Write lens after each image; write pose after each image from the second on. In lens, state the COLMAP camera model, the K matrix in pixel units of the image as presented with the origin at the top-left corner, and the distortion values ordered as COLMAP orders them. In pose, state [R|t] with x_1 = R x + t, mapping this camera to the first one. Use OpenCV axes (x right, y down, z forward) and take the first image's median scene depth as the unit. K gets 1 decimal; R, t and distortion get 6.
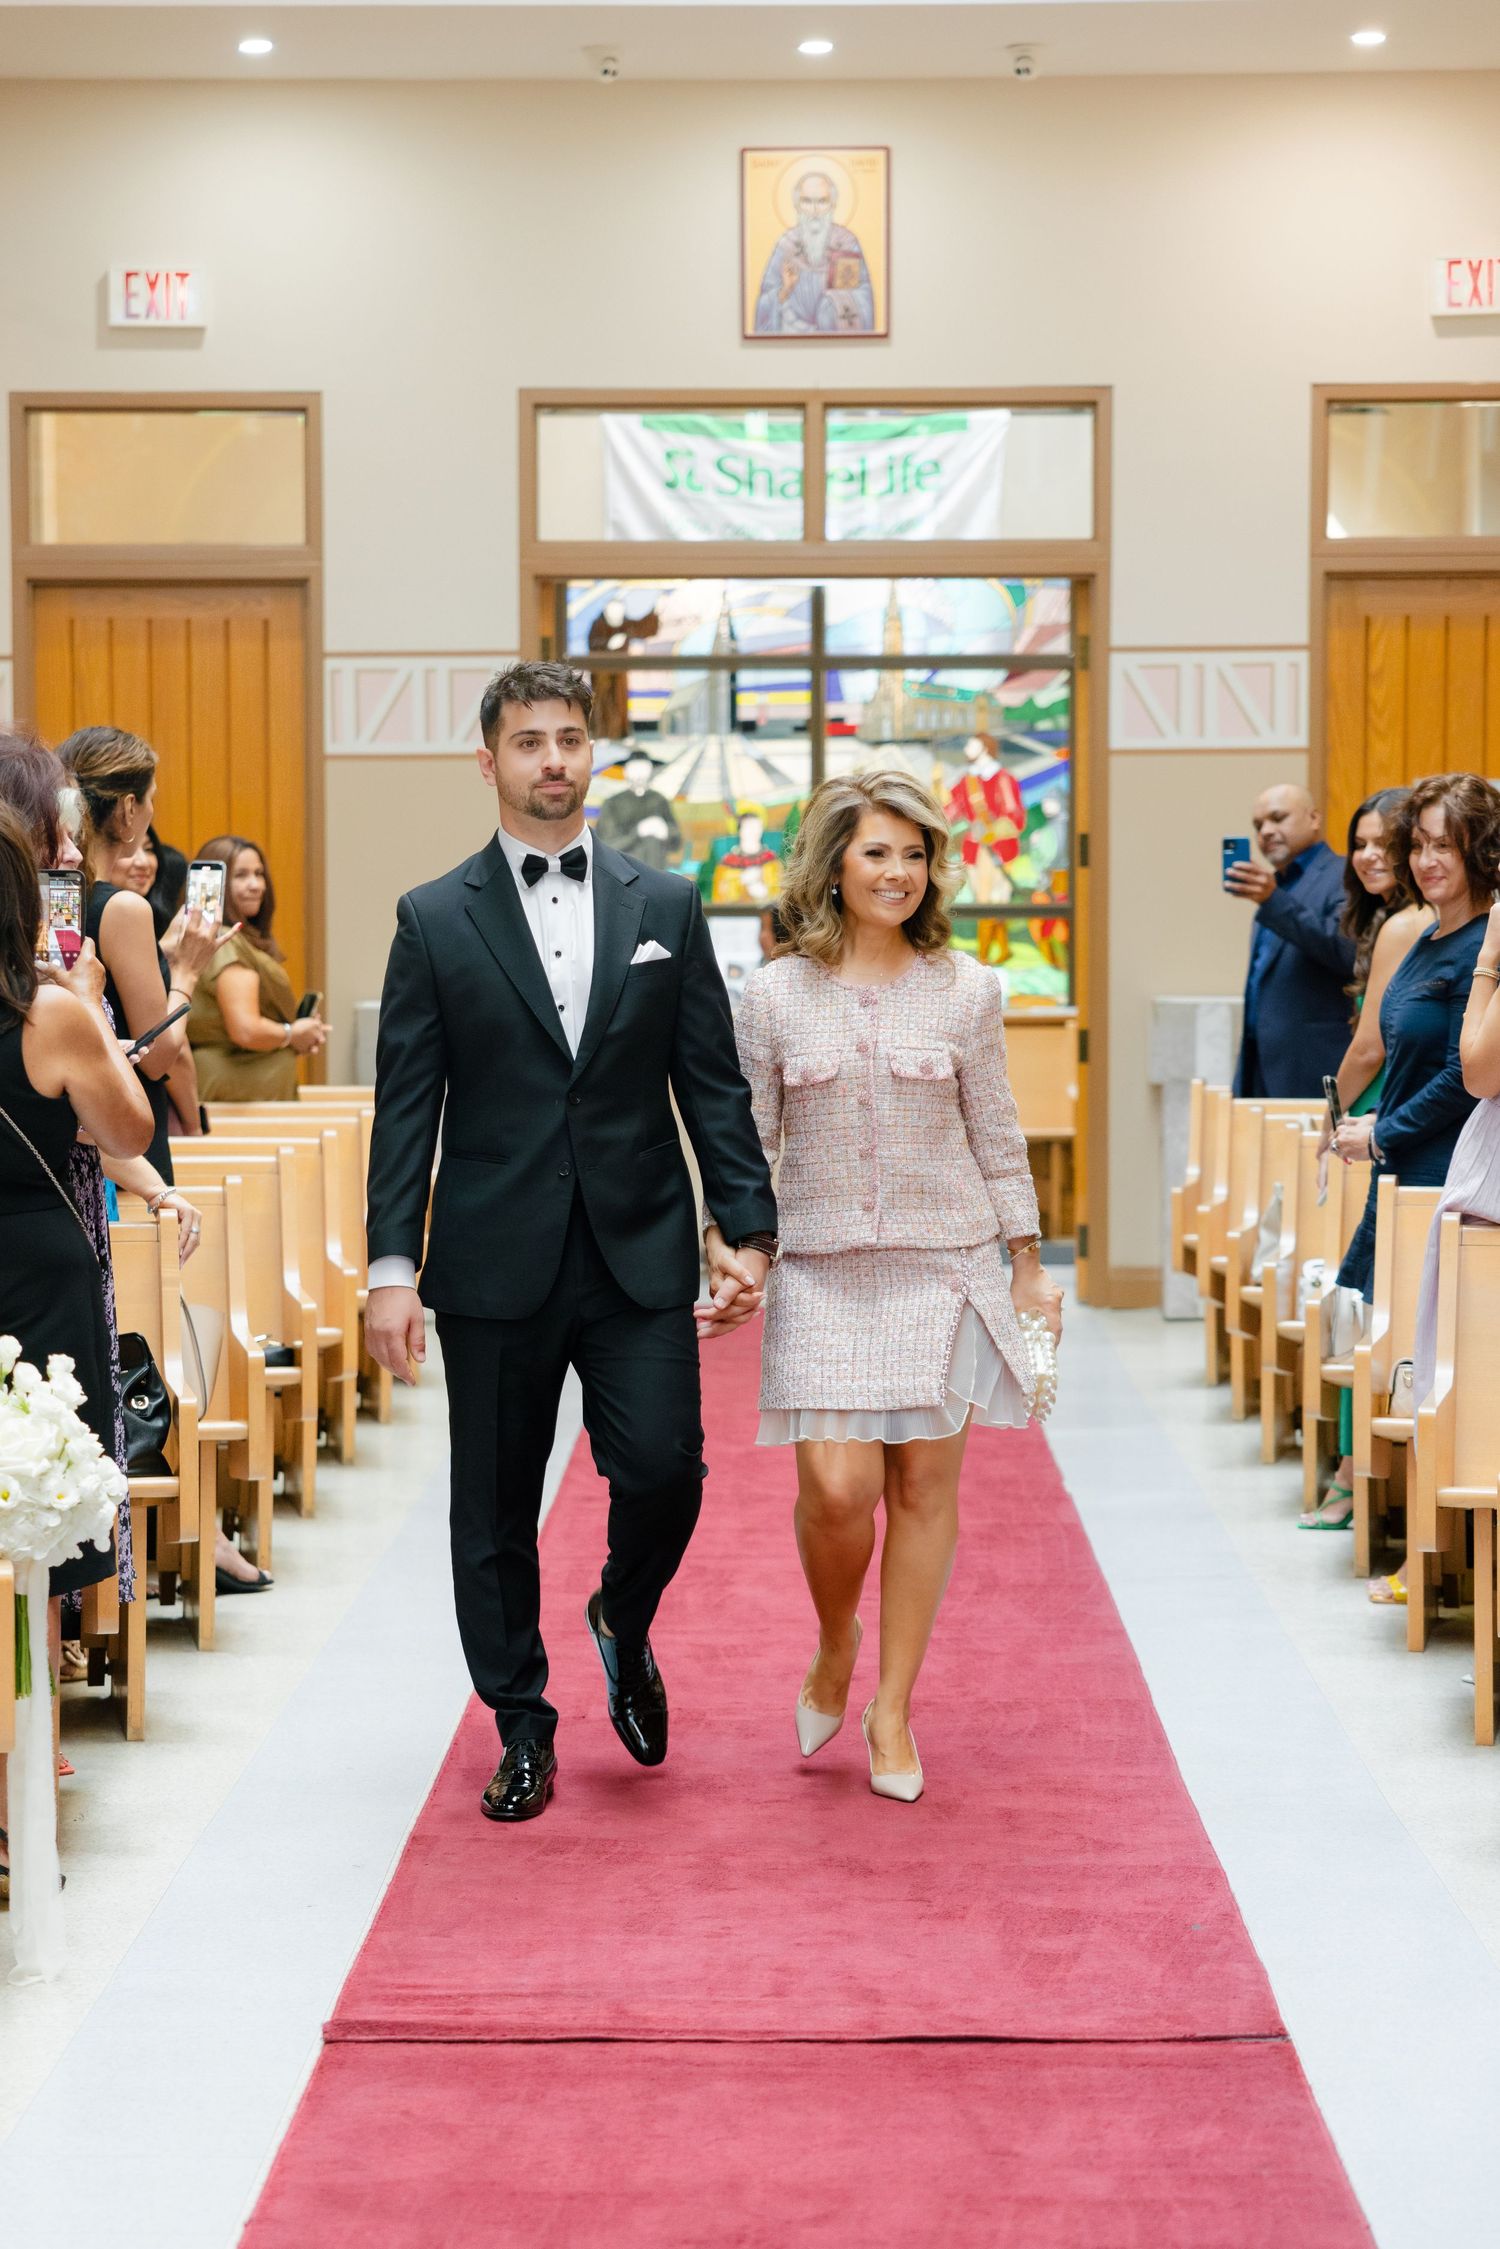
lens RADIAL K [[4669.5, 0, 656.9], [0, 4669.5, 1168.3], [0, 0, 1]] dist [0.062204, -0.073157]
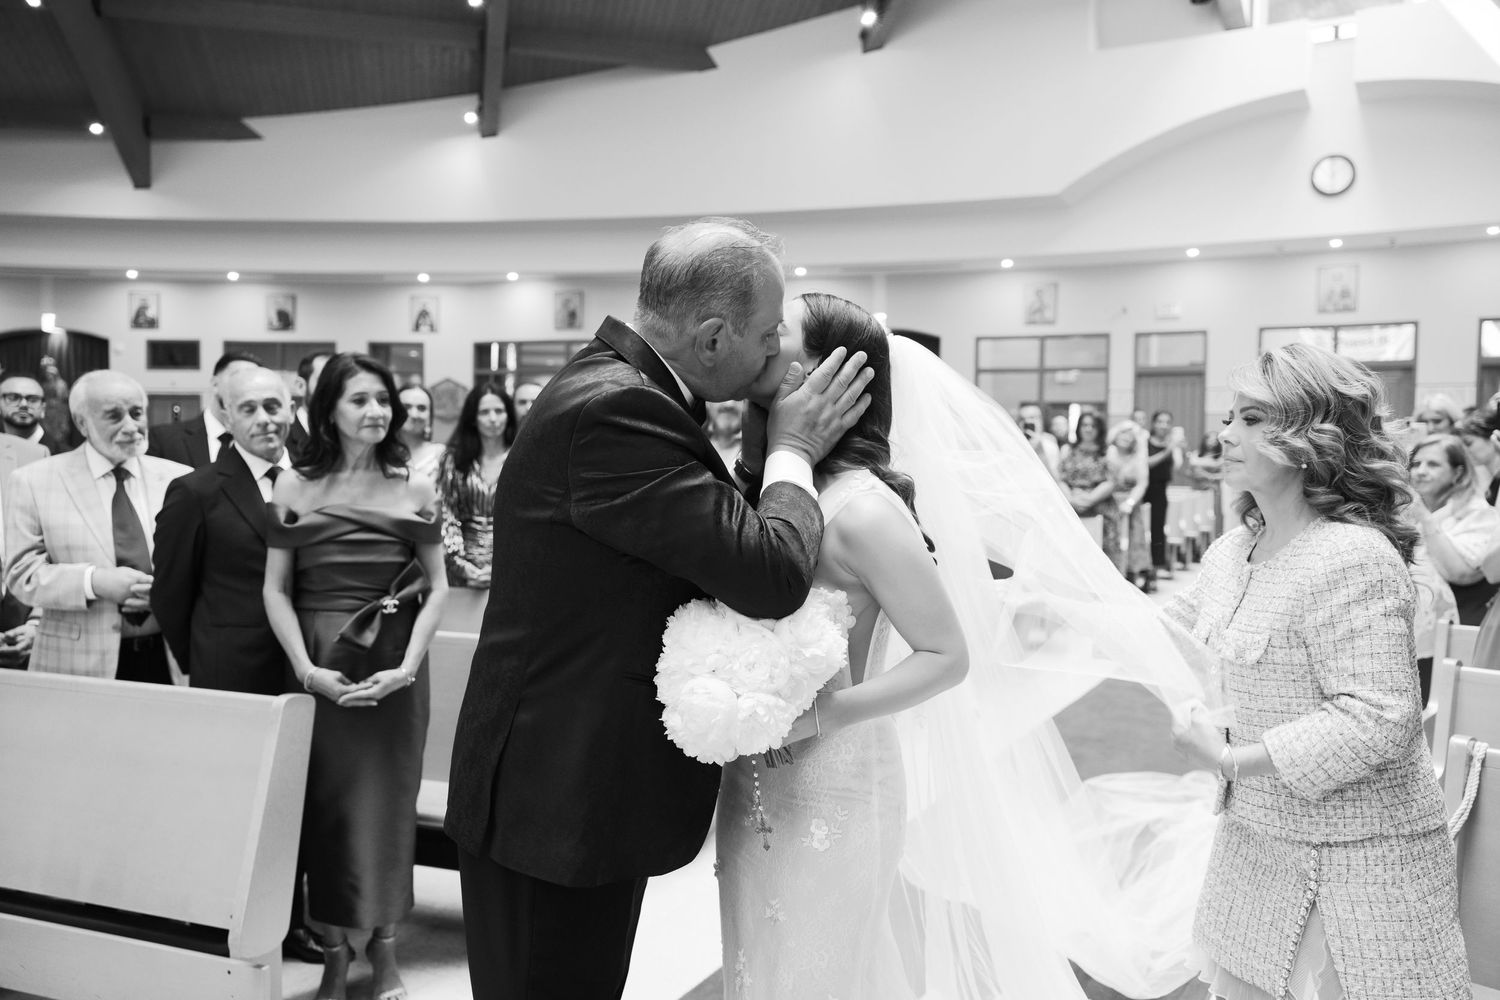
lens RADIAL K [[1211.7, 0, 751.0], [0, 1211.7, 457.8], [0, 0, 1]] dist [0.039282, -0.005746]
pose [[0.875948, 0.015352, -0.482161, 0.104179], [-0.038754, 0.998502, -0.038613, 0.012991], [0.480846, 0.052509, 0.875231, -0.185903]]
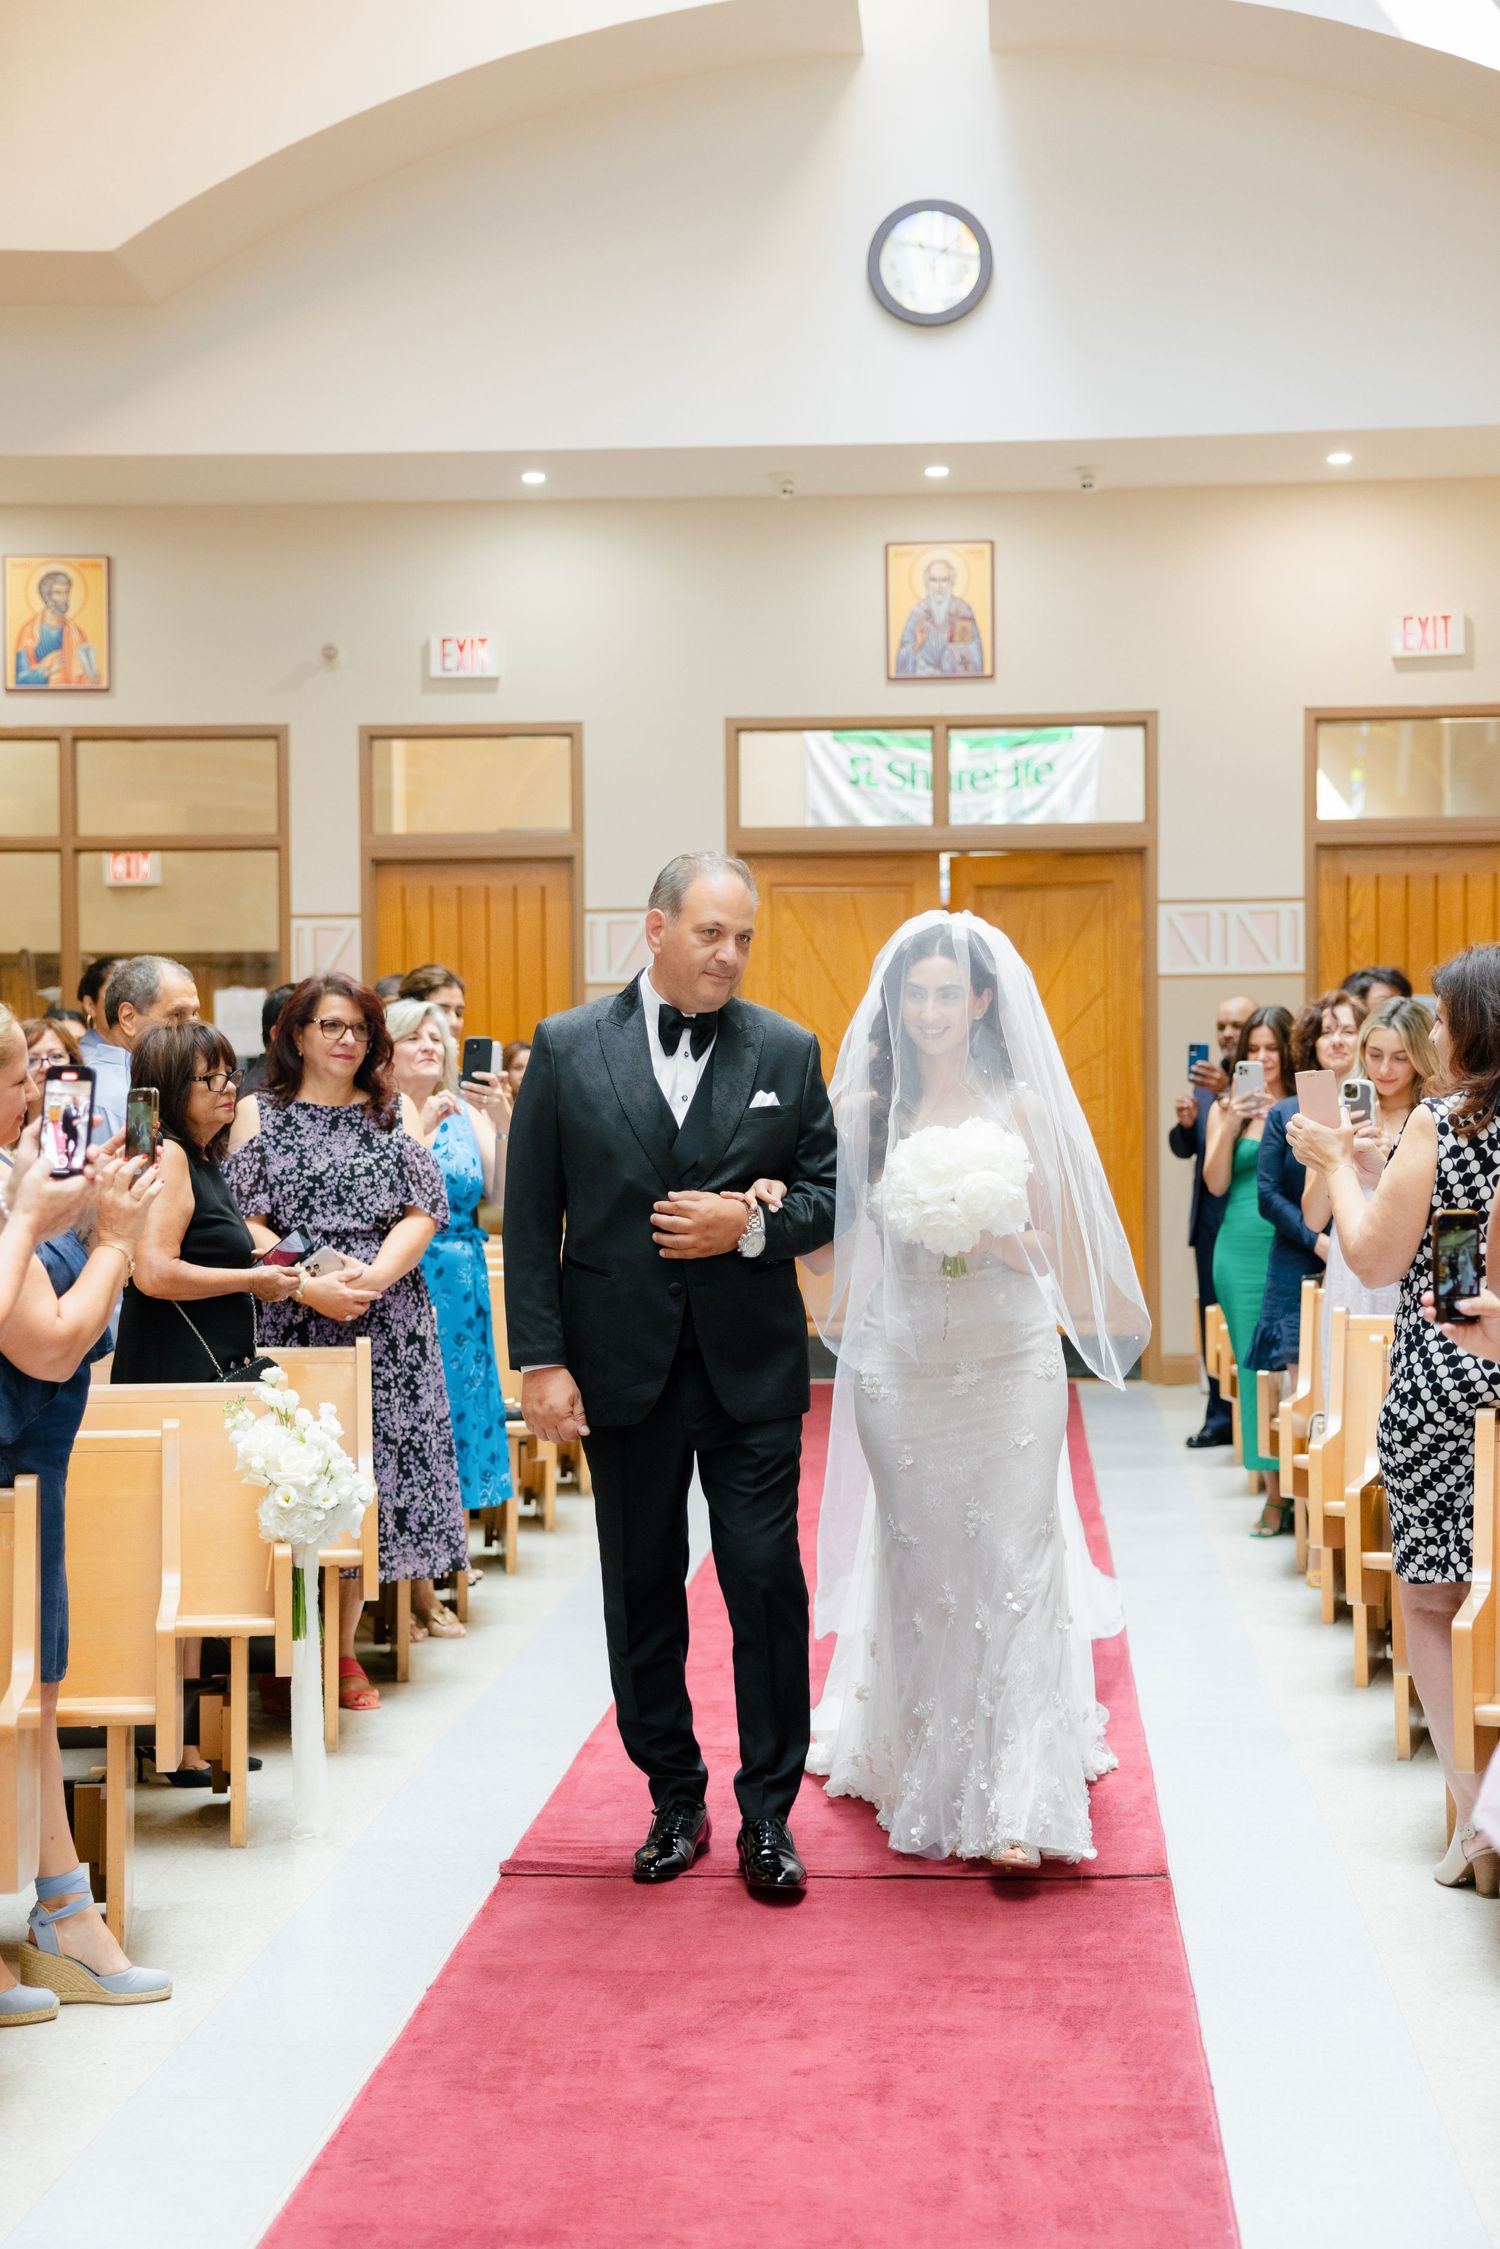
lens RADIAL K [[3603.5, 0, 711.5], [0, 3603.5, 1127.8], [0, 0, 1]] dist [0.009185, 0.151451]
pose [[0.998248, -0.006029, -0.058855, 0.028507], [0.003317, 0.998933, -0.046070, 0.003212], [0.059070, 0.045794, 0.997203, -0.055917]]
